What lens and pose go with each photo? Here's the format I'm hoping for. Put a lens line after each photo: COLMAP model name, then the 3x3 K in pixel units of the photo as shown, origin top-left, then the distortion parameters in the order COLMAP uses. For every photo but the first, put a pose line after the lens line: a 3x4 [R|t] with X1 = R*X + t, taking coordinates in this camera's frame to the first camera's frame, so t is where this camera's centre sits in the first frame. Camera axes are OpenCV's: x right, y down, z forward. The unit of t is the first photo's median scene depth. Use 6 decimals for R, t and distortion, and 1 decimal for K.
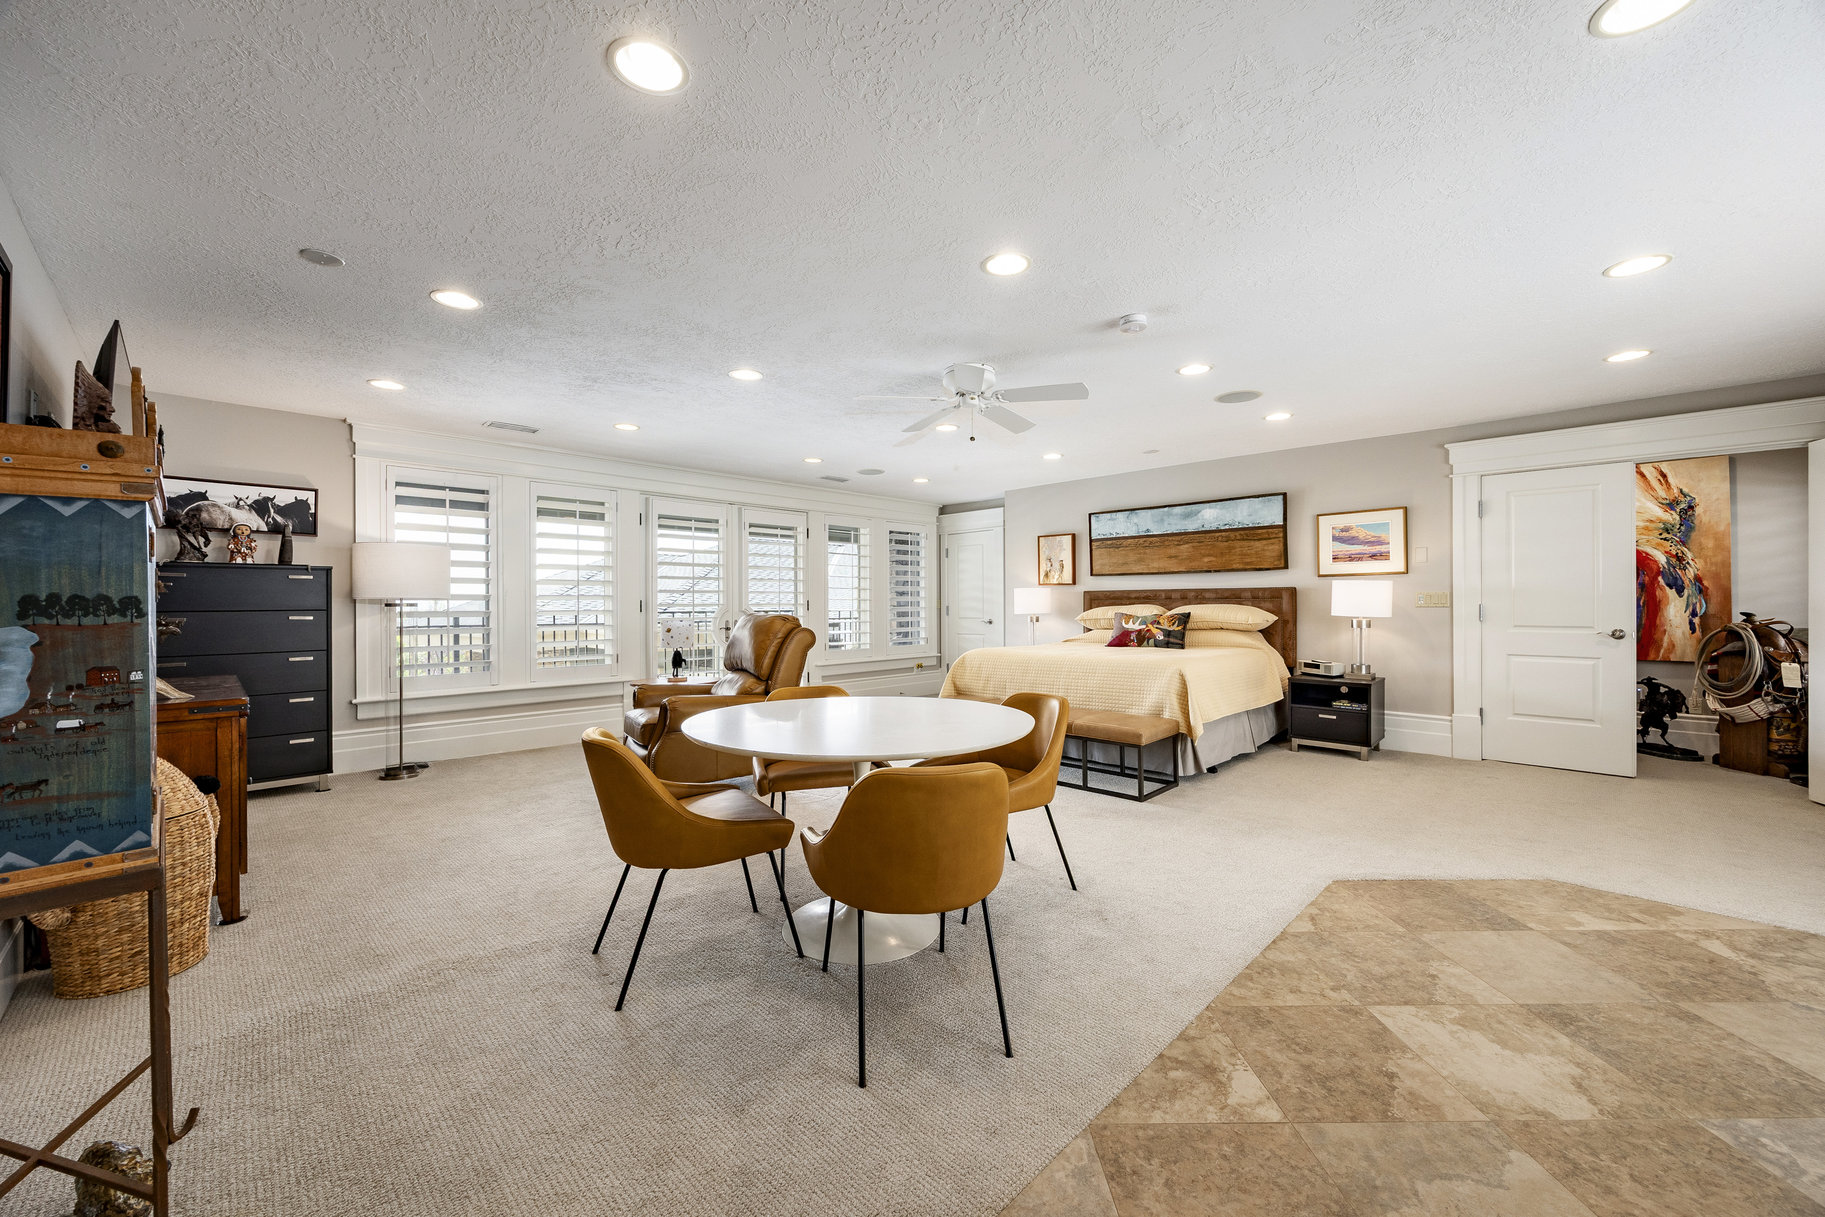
lens RADIAL K [[712.7, 0, 864.5], [0, 712.7, 603.7], [0, 0, 1]] dist [0.001283, -0.001657]
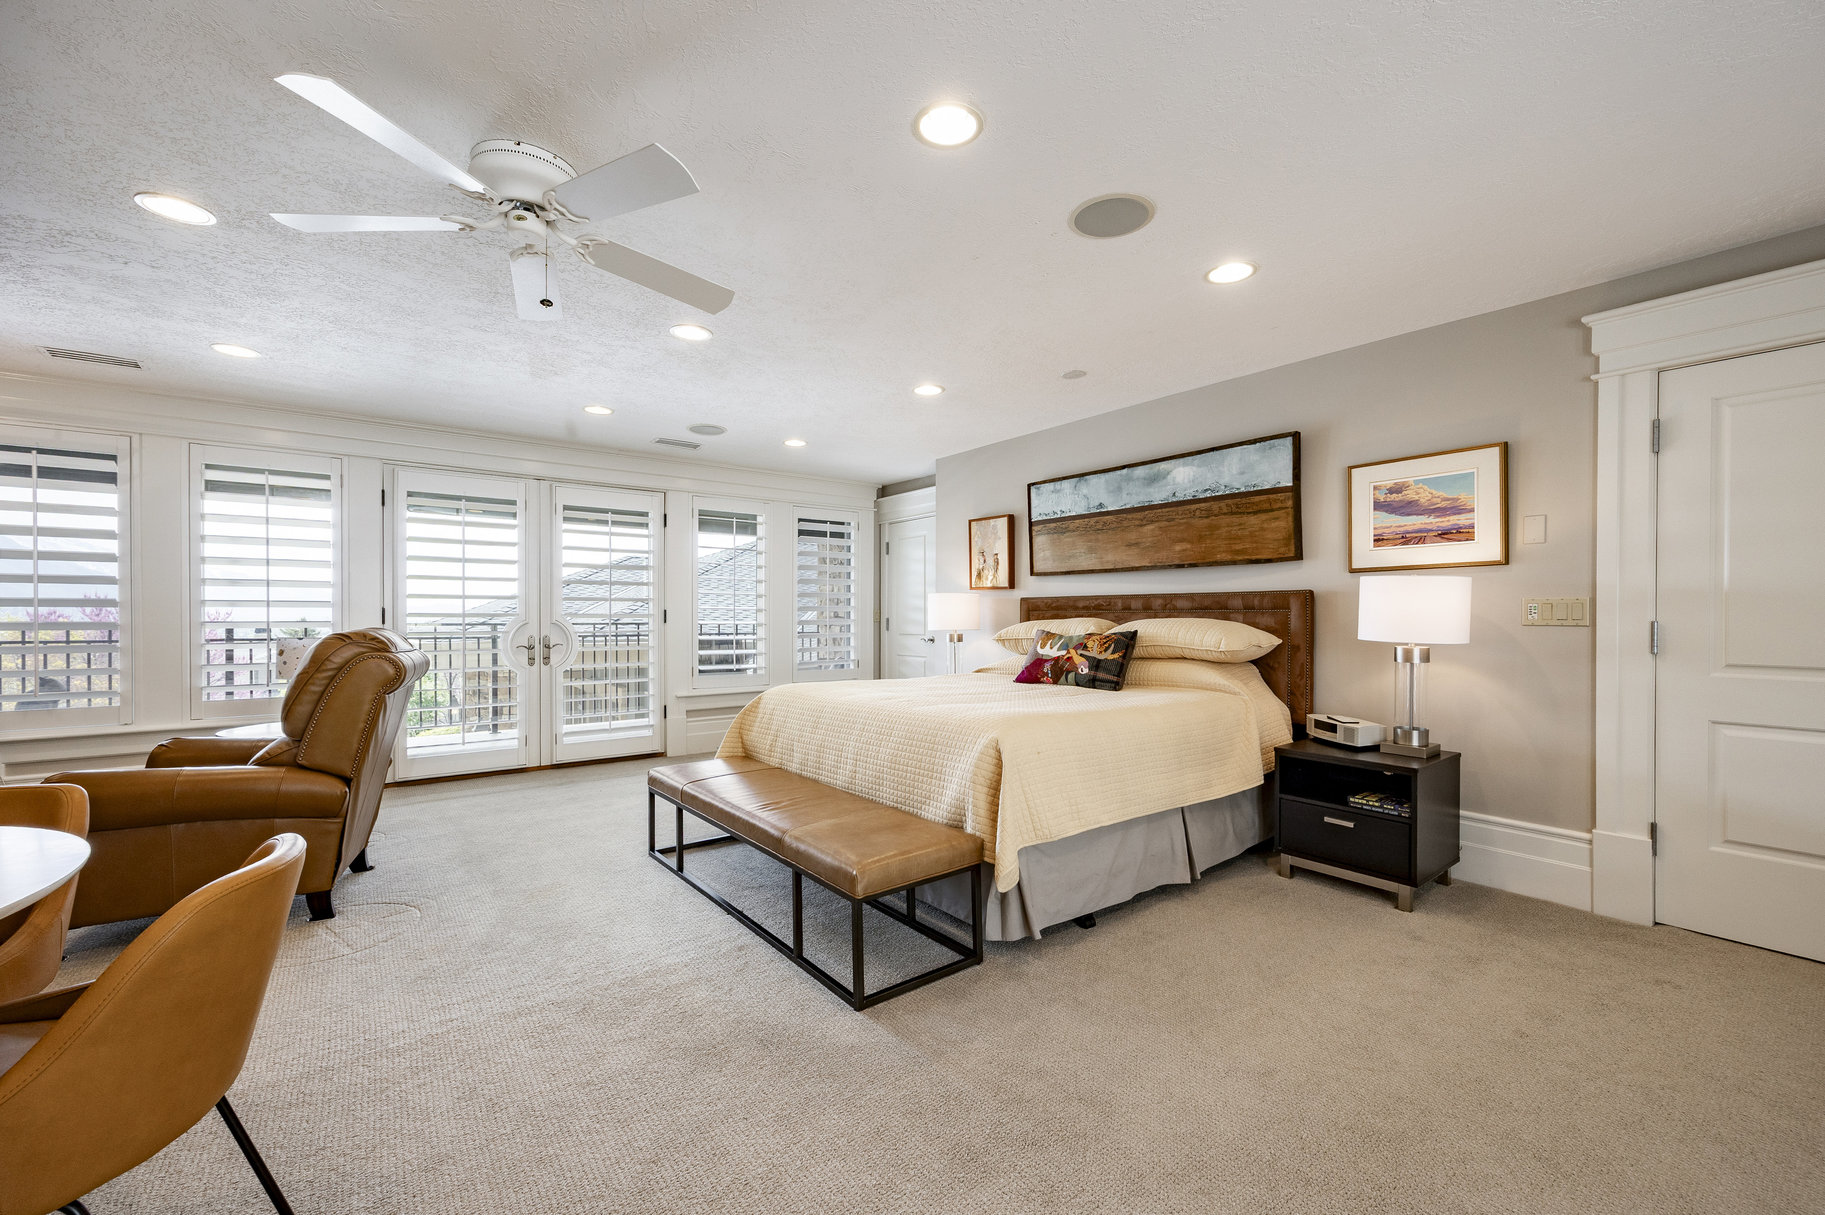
lens RADIAL K [[712.7, 0, 908.8], [0, 712.7, 619.9], [0, 0, 1]] dist [0.001283, -0.001657]
pose [[0.990619, 0.007064, -0.136469, 0.348540], [-0.006140, 0.999955, 0.007188, -0.000690], [0.136514, -0.006283, 0.990618, 0.361509]]
